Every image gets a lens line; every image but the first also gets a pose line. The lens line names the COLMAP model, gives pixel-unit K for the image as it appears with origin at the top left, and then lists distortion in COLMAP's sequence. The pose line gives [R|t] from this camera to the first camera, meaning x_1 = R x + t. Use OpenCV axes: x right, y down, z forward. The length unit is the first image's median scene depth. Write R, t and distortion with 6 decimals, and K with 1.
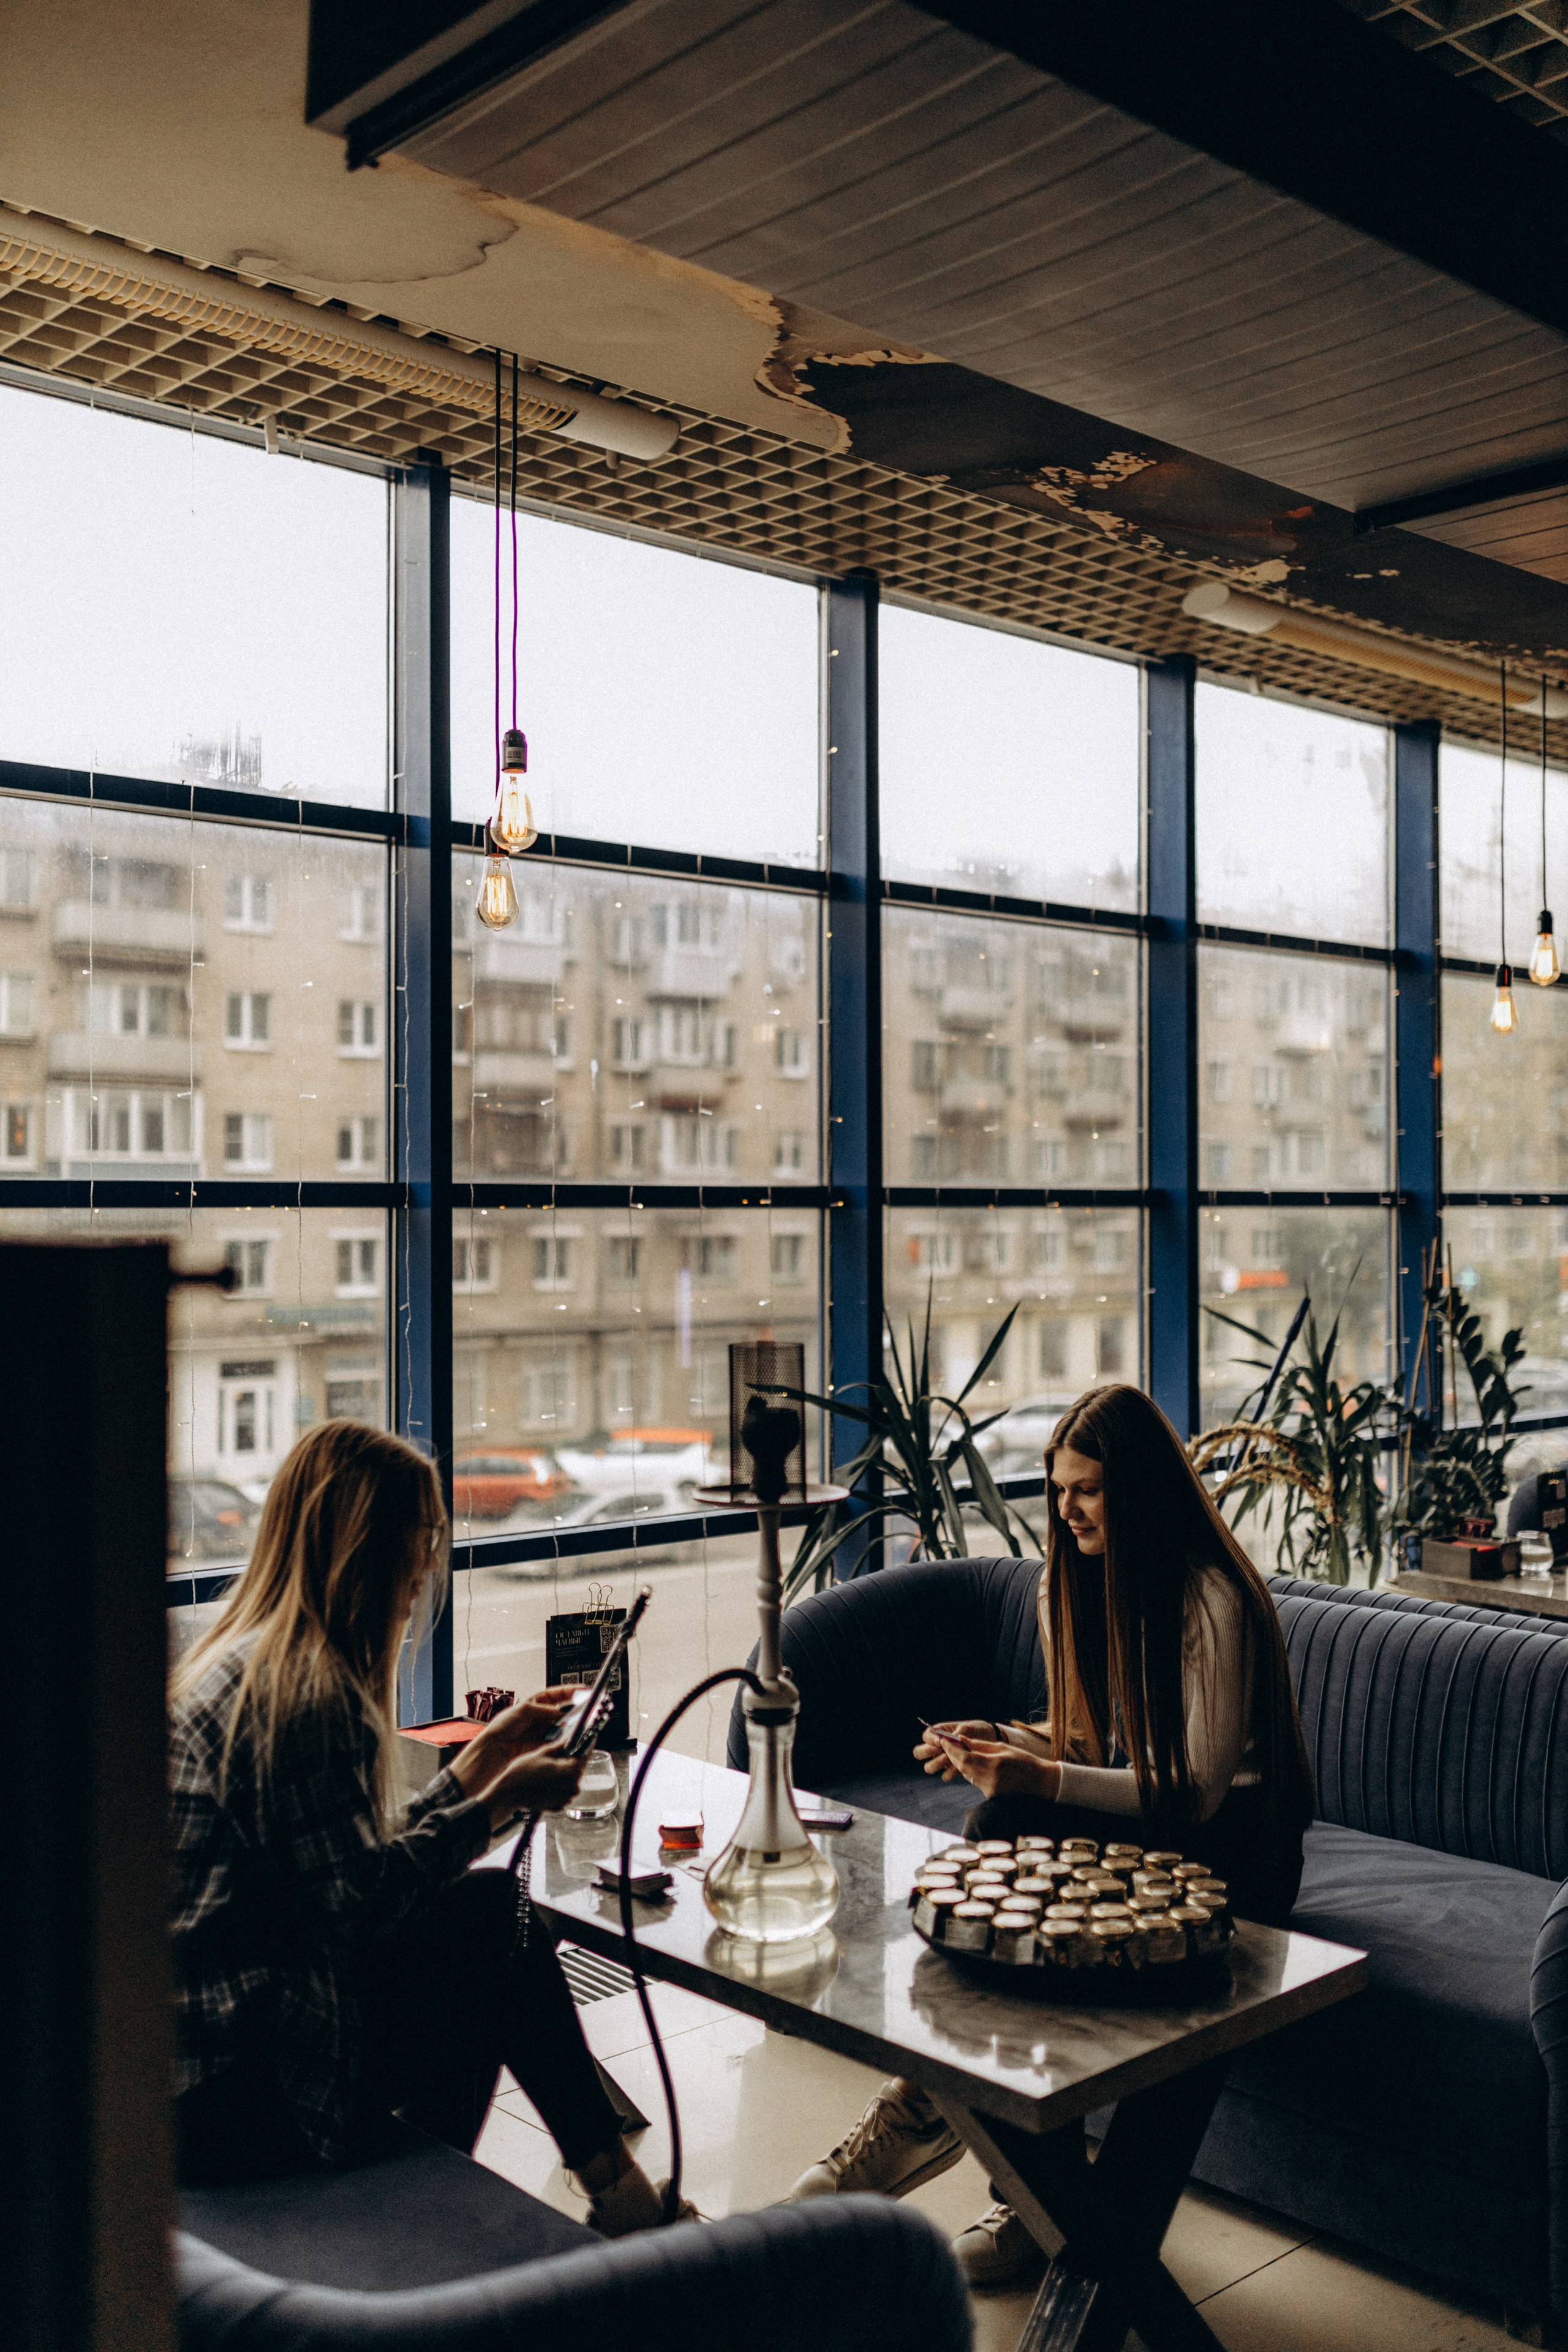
lens RADIAL K [[2268.2, 0, 784.5], [0, 2268.2, 1172.9], [0, 0, 1]] dist [0.002933, 0.000000]
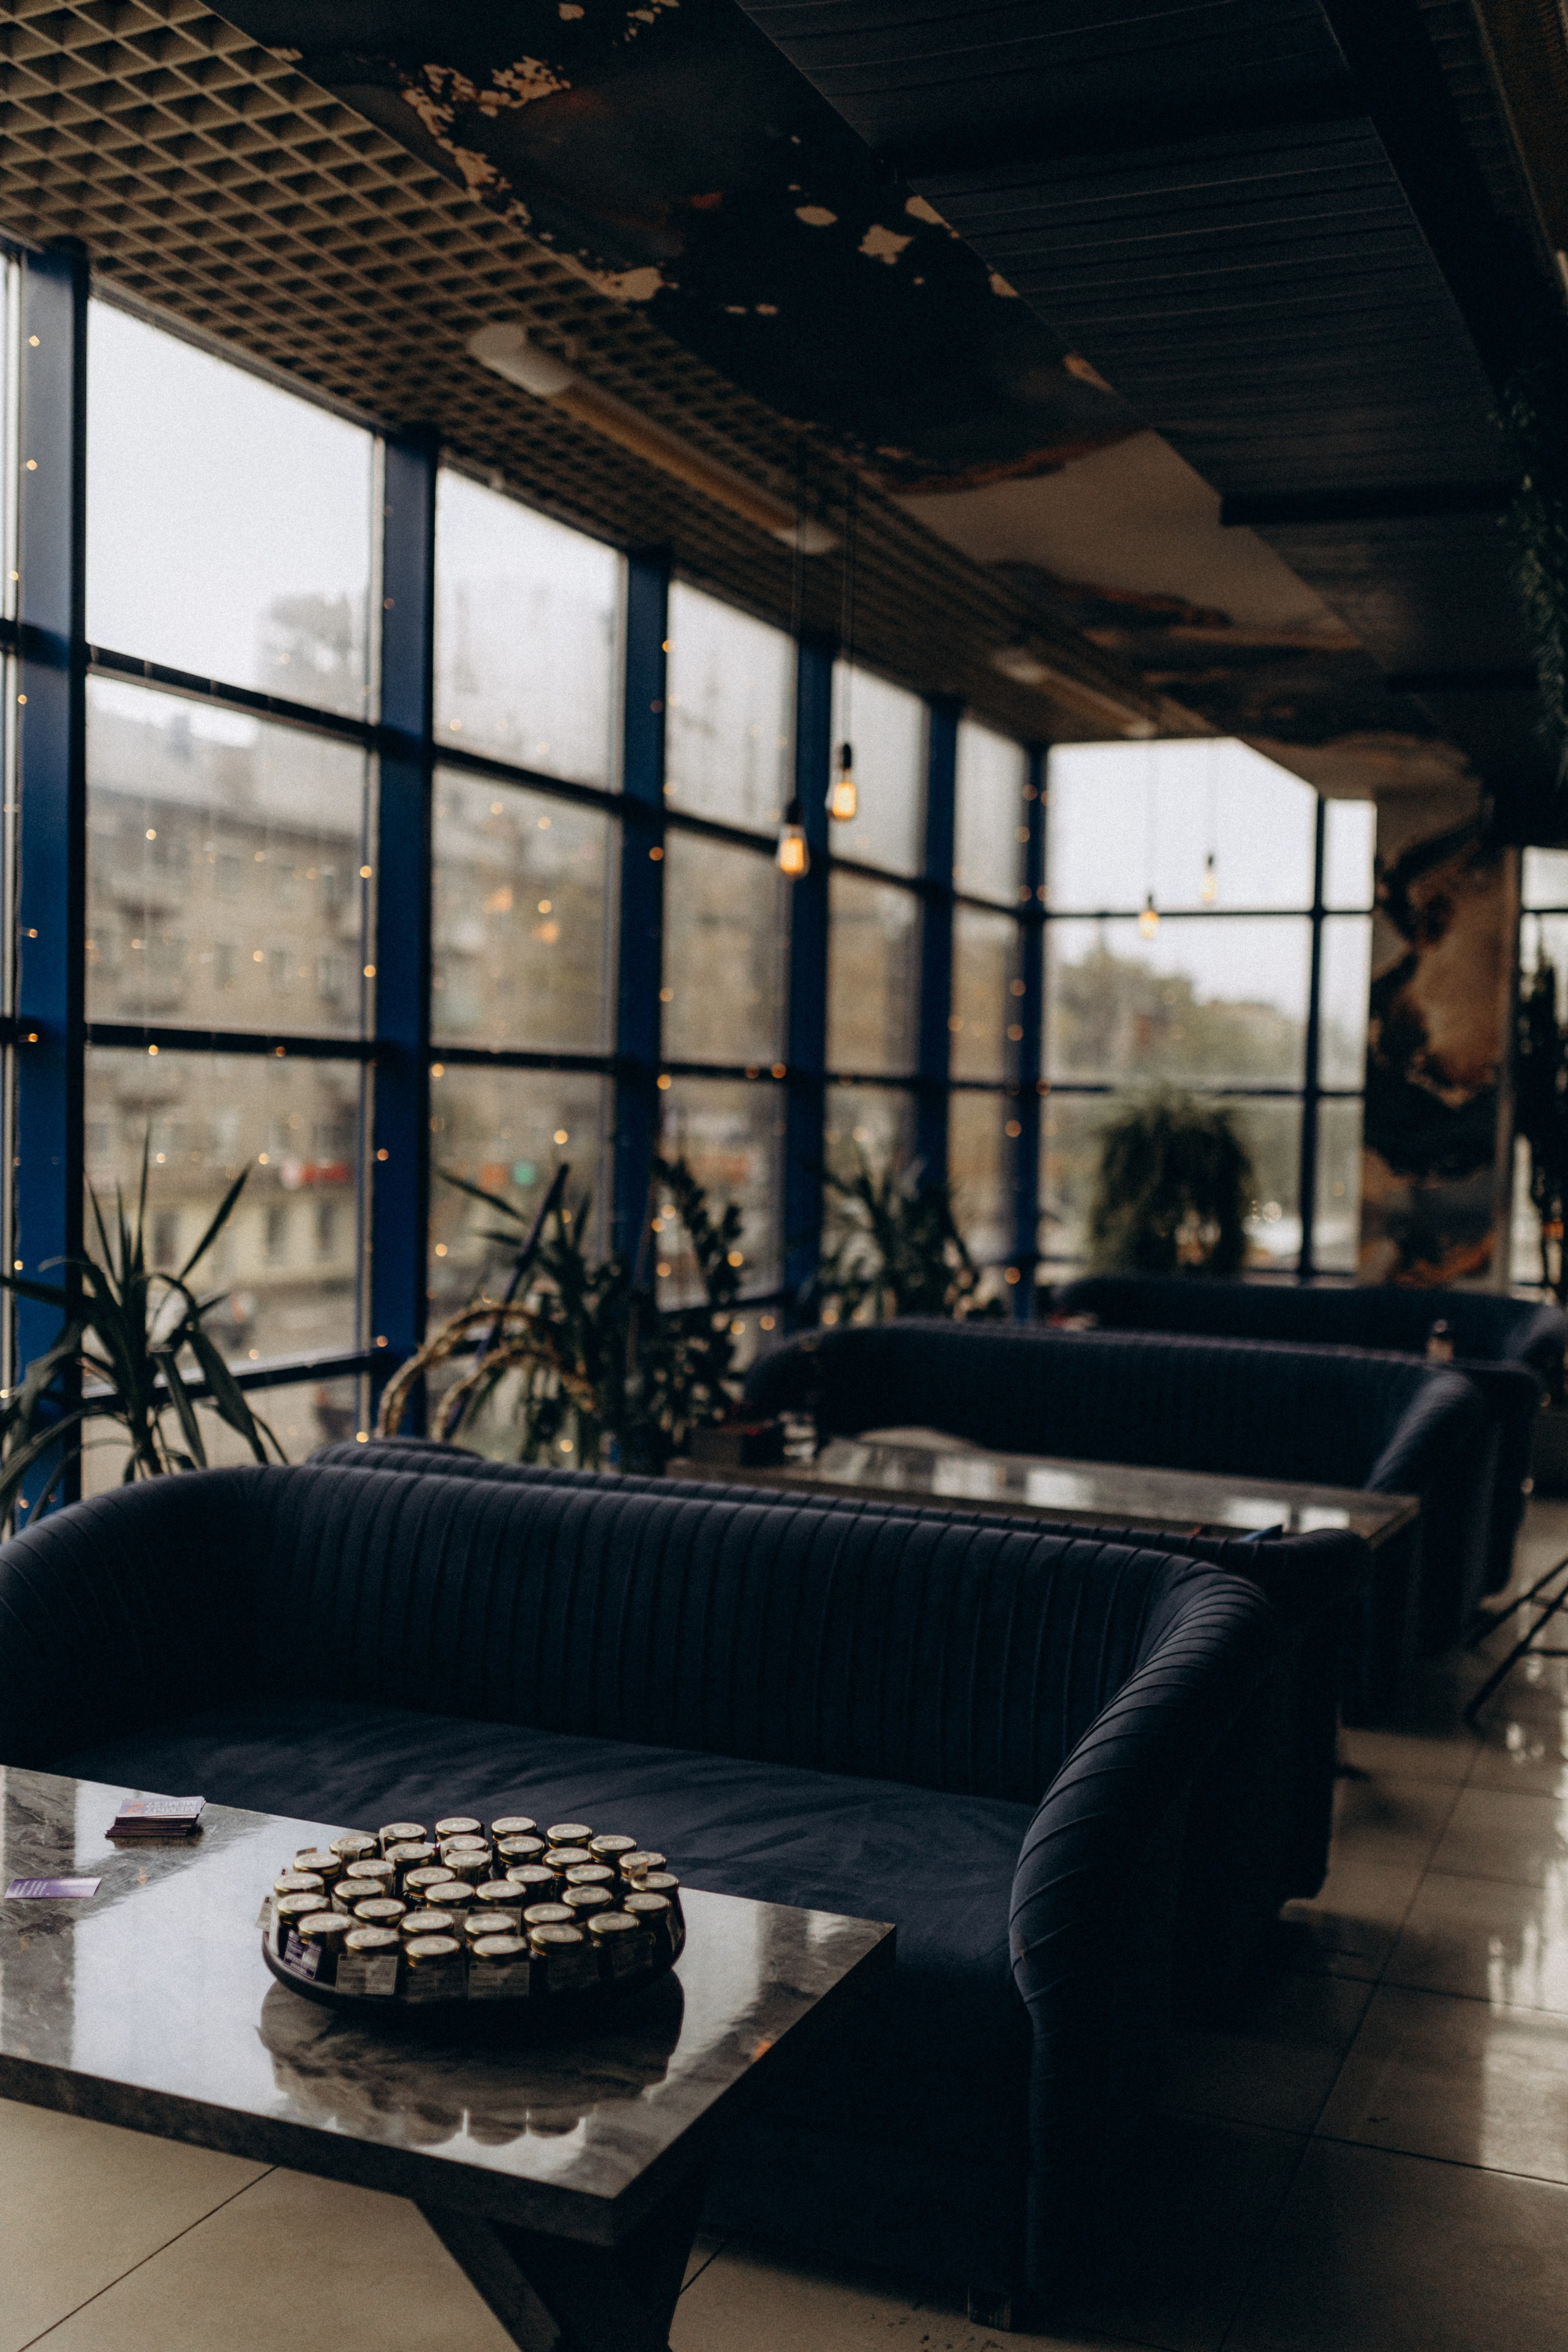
lens RADIAL K [[2268.2, 0, 789.4], [0, 2268.2, 1188.7], [0, 0, 1]] dist [0.002933, 0.000000]
pose [[0.910457, 0.006666, 0.413550, -0.063884], [-0.027758, 0.998601, 0.045014, 0.024033], [-0.412672, -0.052462, 0.909368, 0.155010]]
